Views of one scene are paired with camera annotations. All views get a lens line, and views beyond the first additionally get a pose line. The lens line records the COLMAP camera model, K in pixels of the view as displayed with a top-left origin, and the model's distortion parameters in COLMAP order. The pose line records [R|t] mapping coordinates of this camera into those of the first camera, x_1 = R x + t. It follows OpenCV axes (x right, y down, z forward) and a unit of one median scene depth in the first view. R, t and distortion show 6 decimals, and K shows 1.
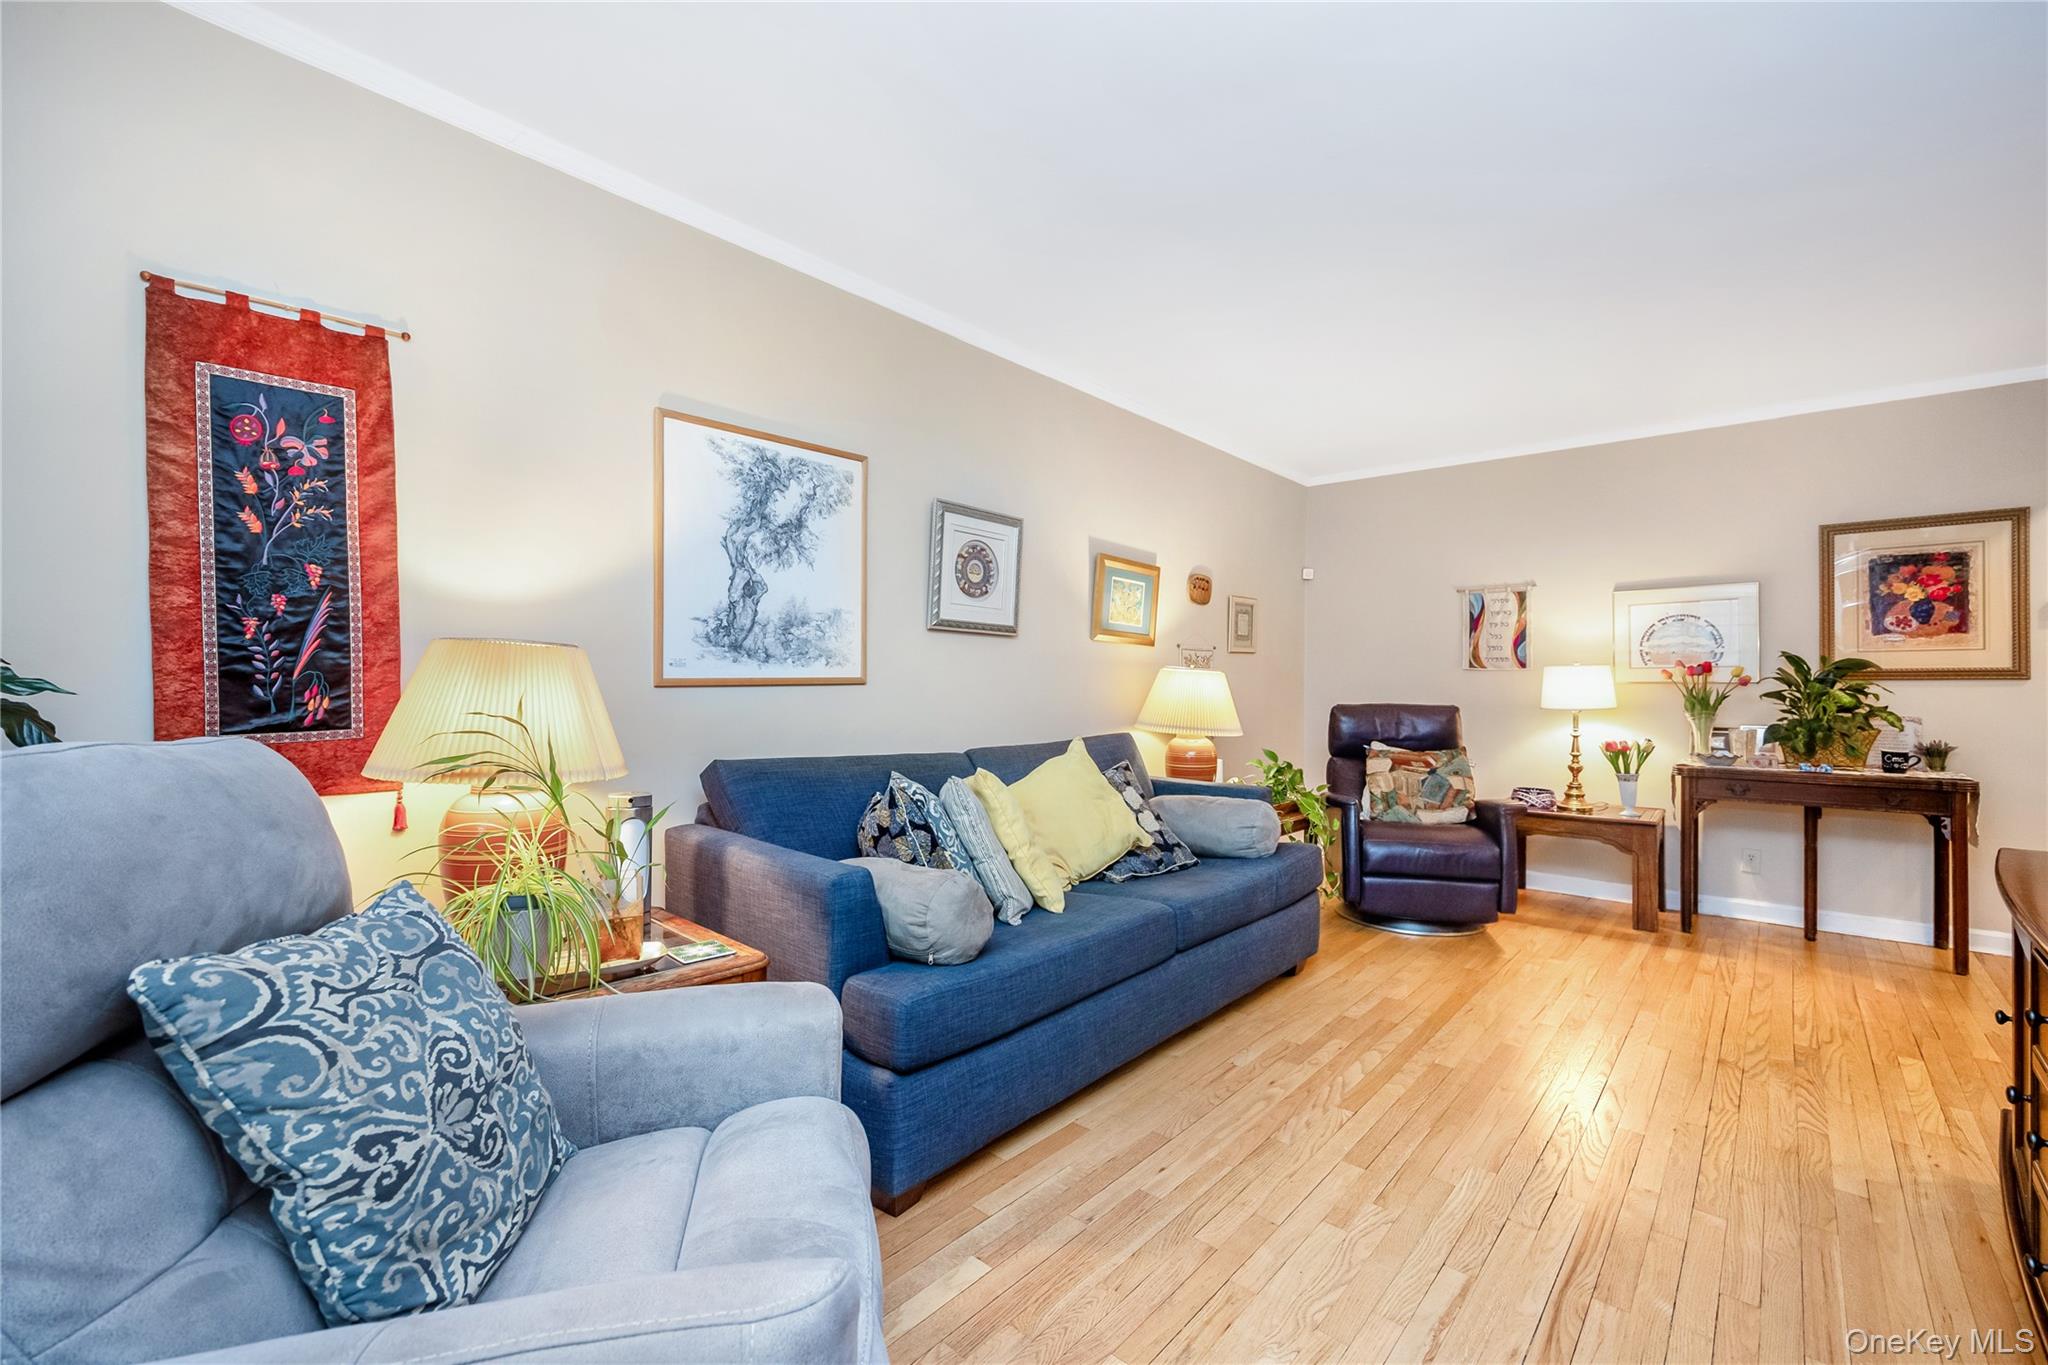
lens RADIAL K [[879.5, 0, 1017.7], [0, 879.5, 667.1], [0, 0, 1]] dist [0.001739, -0.000049]
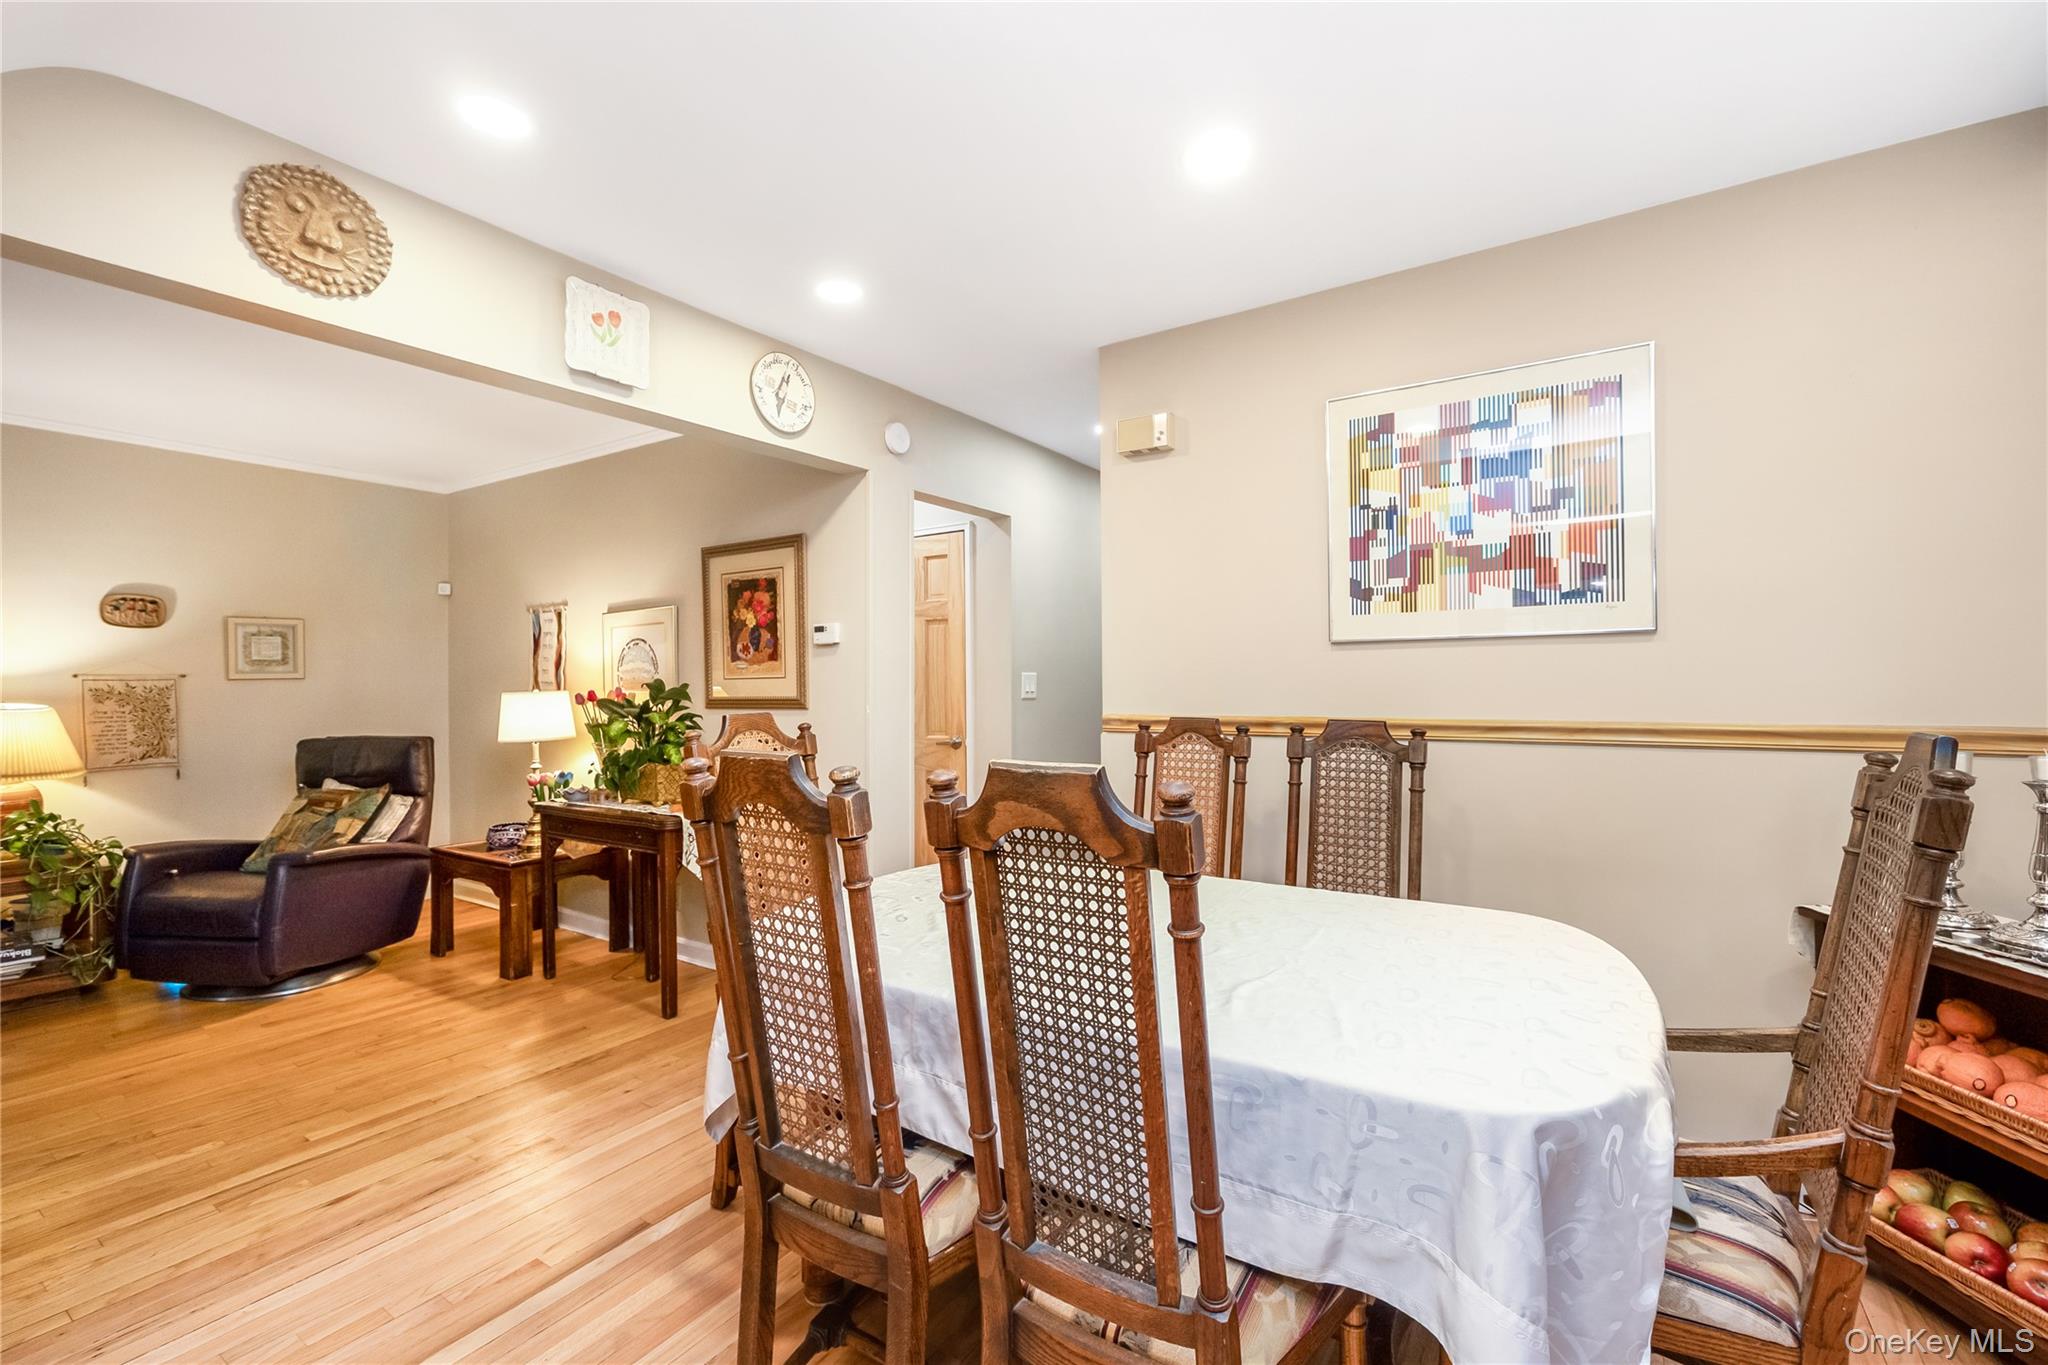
lens RADIAL K [[879.5, 0, 1030.8], [0, 879.5, 679.8], [0, 0, 1]] dist [0.001739, -0.000049]
pose [[0.989815, -0.013663, 0.141704, 1.532484], [0.011366, 0.999791, 0.017008, -0.038637], [-0.141906, -0.015224, 0.989763, -0.012443]]
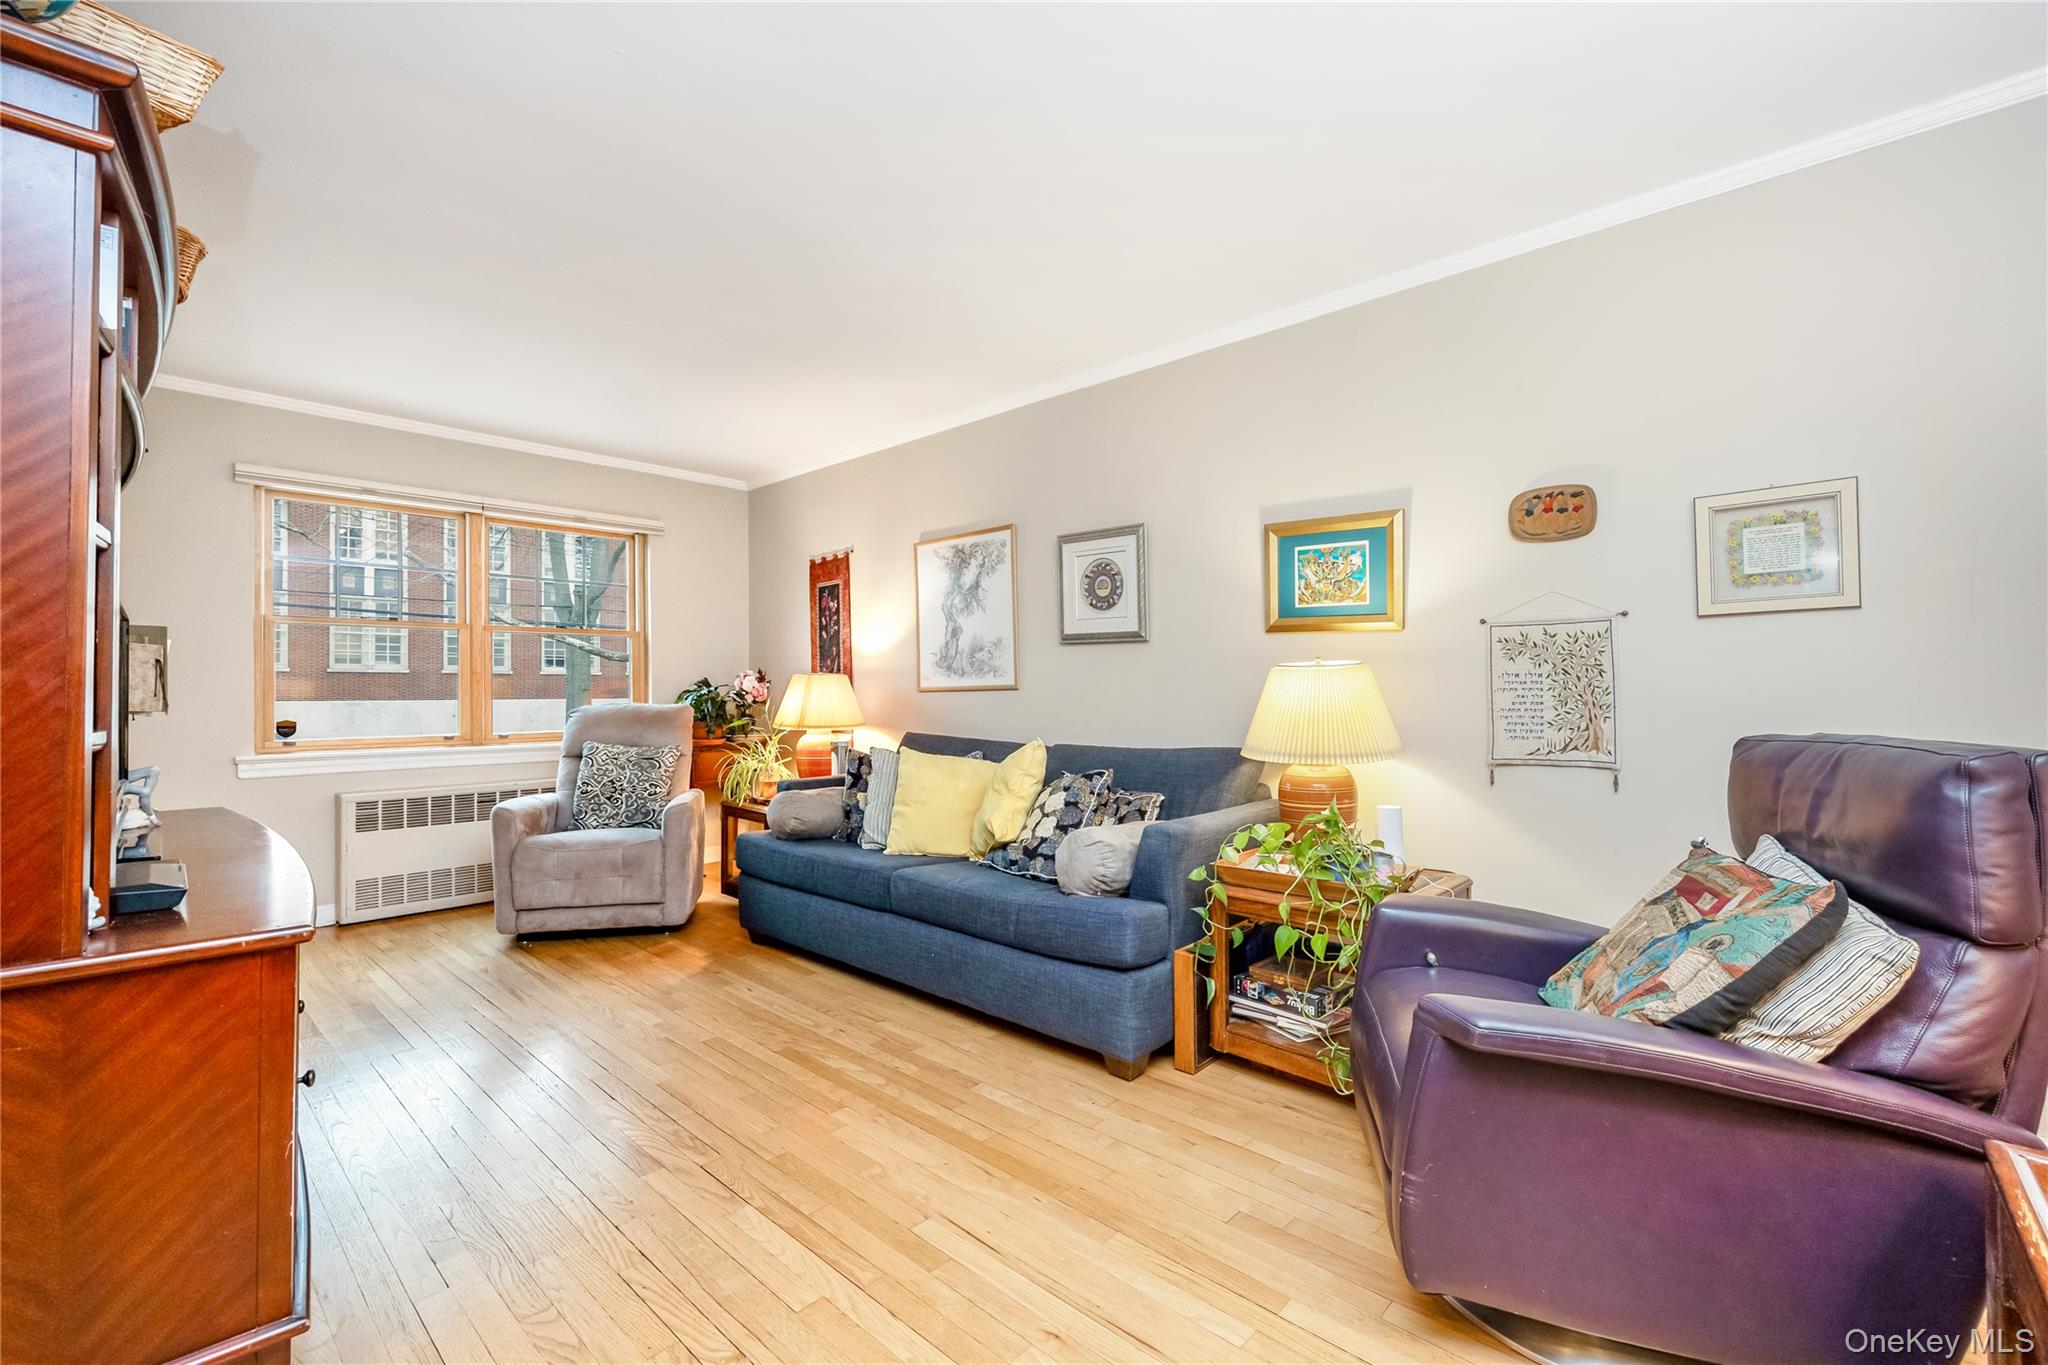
lens RADIAL K [[879.5, 0, 1020.6], [0, 879.5, 676.1], [0, 0, 1]] dist [0.001739, -0.000049]
pose [[-0.042206, -0.020588, -0.998897, 1.211415], [0.021986, 0.999526, -0.021530, 0.028416], [0.998867, -0.022870, -0.041734, 1.081411]]
